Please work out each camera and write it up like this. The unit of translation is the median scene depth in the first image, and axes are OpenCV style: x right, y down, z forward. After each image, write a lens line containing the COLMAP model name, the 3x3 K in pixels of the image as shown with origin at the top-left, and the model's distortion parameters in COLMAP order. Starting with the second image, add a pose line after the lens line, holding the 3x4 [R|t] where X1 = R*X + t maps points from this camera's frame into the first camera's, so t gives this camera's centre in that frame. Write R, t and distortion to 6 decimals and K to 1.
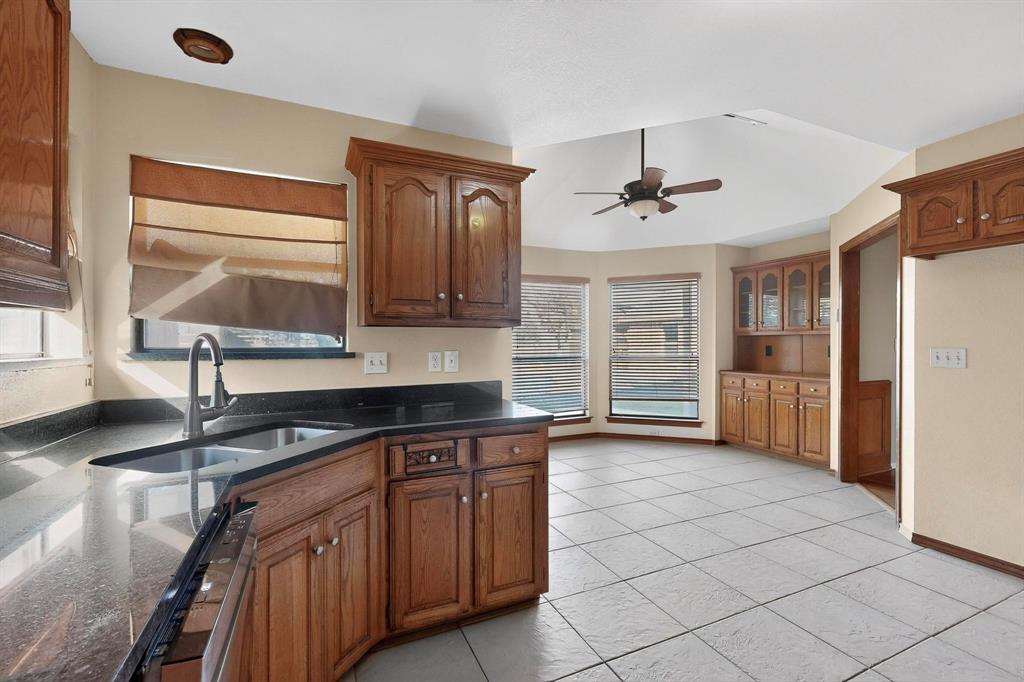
lens RADIAL K [[442.2, 0, 510.1], [0, 442.2, 343.7], [0, 0, 1]] dist [-0.001453, 0.000138]
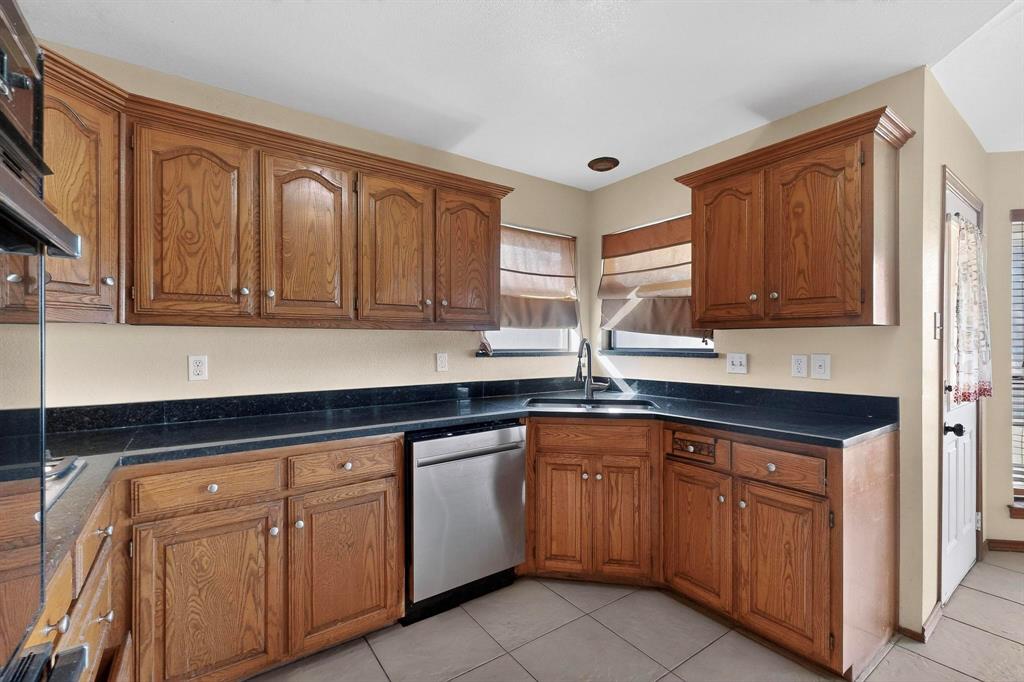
lens RADIAL K [[442.2, 0, 508.0], [0, 442.2, 342.0], [0, 0, 1]] dist [-0.001453, 0.000138]
pose [[0.186402, -0.002369, -0.982471, 0.750089], [-0.002810, 0.999992, -0.002944, -0.004383], [0.982470, 0.003309, 0.186394, 0.302314]]
